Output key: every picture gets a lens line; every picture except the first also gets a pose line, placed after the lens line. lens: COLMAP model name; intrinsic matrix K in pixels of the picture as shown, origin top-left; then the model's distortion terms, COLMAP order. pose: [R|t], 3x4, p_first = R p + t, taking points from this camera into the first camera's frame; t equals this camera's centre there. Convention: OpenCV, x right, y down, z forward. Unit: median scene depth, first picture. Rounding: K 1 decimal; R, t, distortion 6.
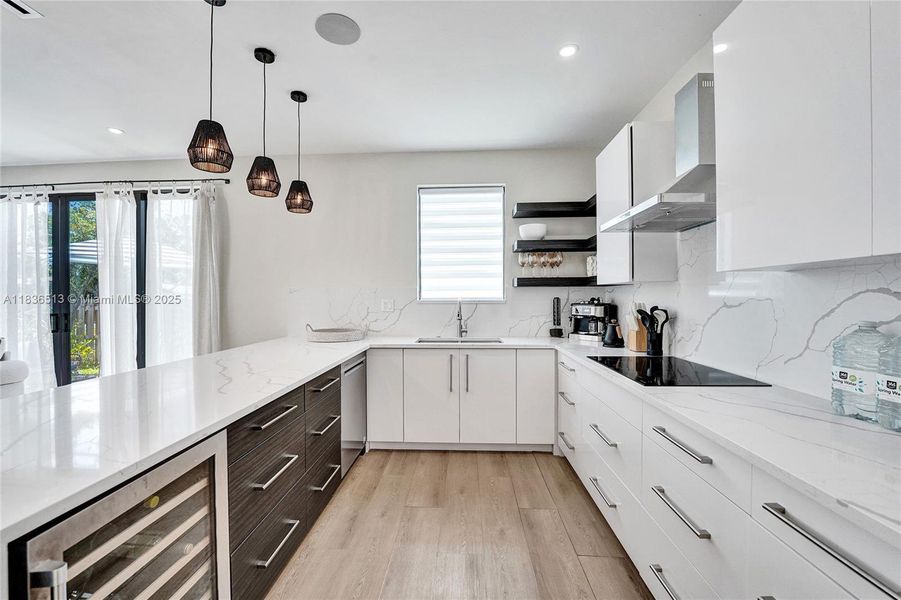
lens RADIAL K [[374.2, 0, 449.9], [0, 374.2, 301.6], [0, 0, 1]] dist [-0.019174, 0.000848]
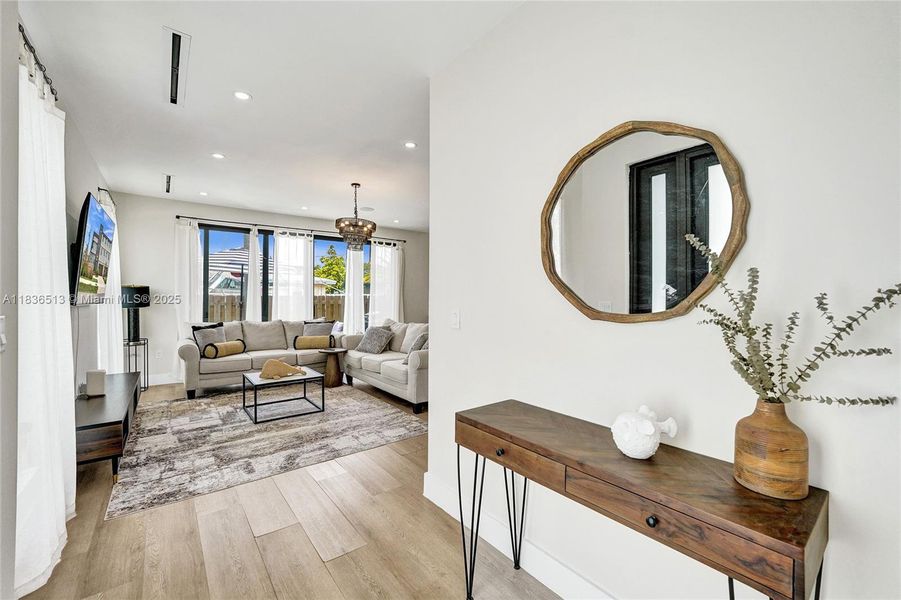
lens RADIAL K [[374.2, 0, 449.8], [0, 374.2, 295.9], [0, 0, 1]] dist [-0.019174, 0.000848]
pose [[0.754470, 0.009128, 0.656271, -2.086787], [-0.000759, 0.999915, -0.013034, 0.014291], [-0.656334, 0.009336, 0.754412, -0.879520]]
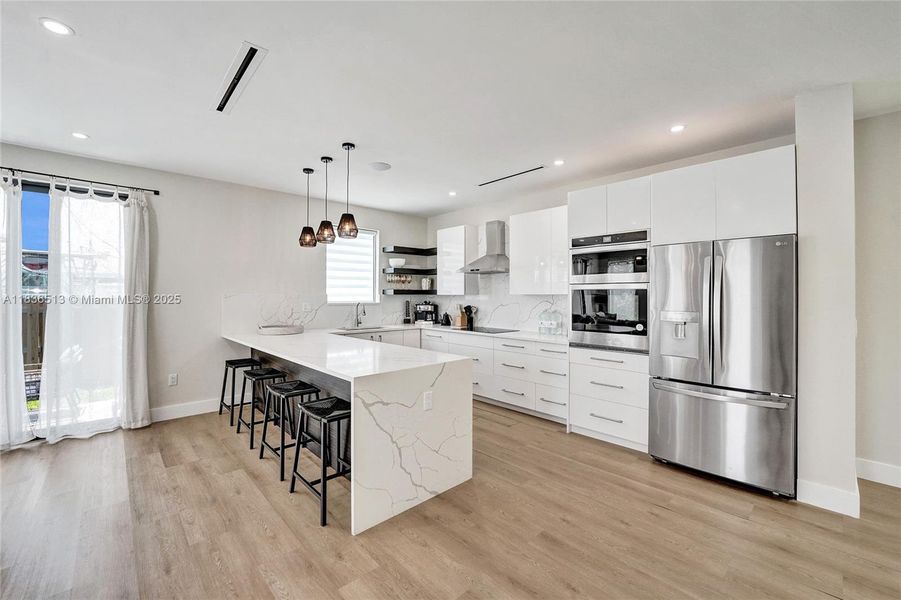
lens RADIAL K [[374.2, 0, 452.1], [0, 374.2, 290.8], [0, 0, 1]] dist [-0.019174, 0.000848]
pose [[0.697344, 0.014806, 0.716584, -0.890382], [0.001520, 0.999754, -0.022136, -0.020590], [-0.716735, 0.016526, 0.697150, -0.397839]]
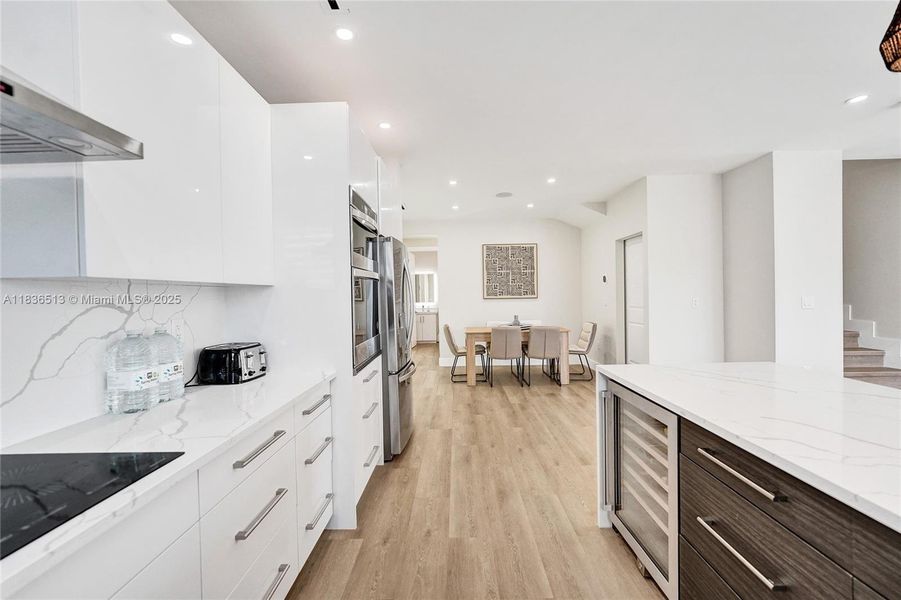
lens RADIAL K [[374.2, 0, 458.8], [0, 374.2, 297.4], [0, 0, 1]] dist [-0.019174, 0.000848]
pose [[-0.998488, 0.024363, -0.049282, 0.039254], [0.023498, 0.999561, 0.018054, -0.018933], [0.049700, 0.016869, -0.998622, 0.818195]]
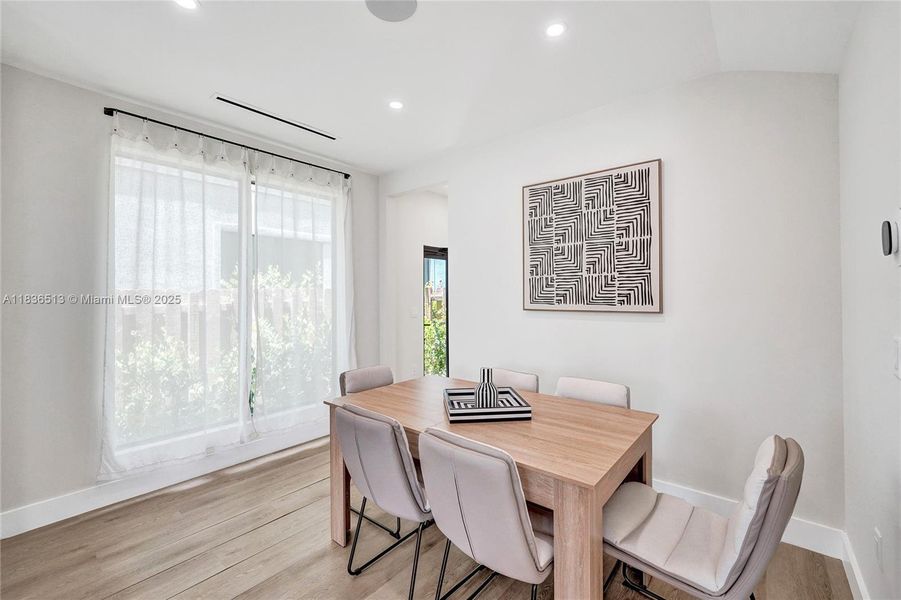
lens RADIAL K [[384.1, 0, 452.9], [0, 384.1, 293.4], [0, 0, 1]] dist [-0.019896, -0.000416]
pose [[-0.806829, 0.016672, 0.590549, -0.650045], [0.022650, 0.999740, 0.002721, -0.017417], [-0.590350, 0.015572, -0.806997, -0.453652]]
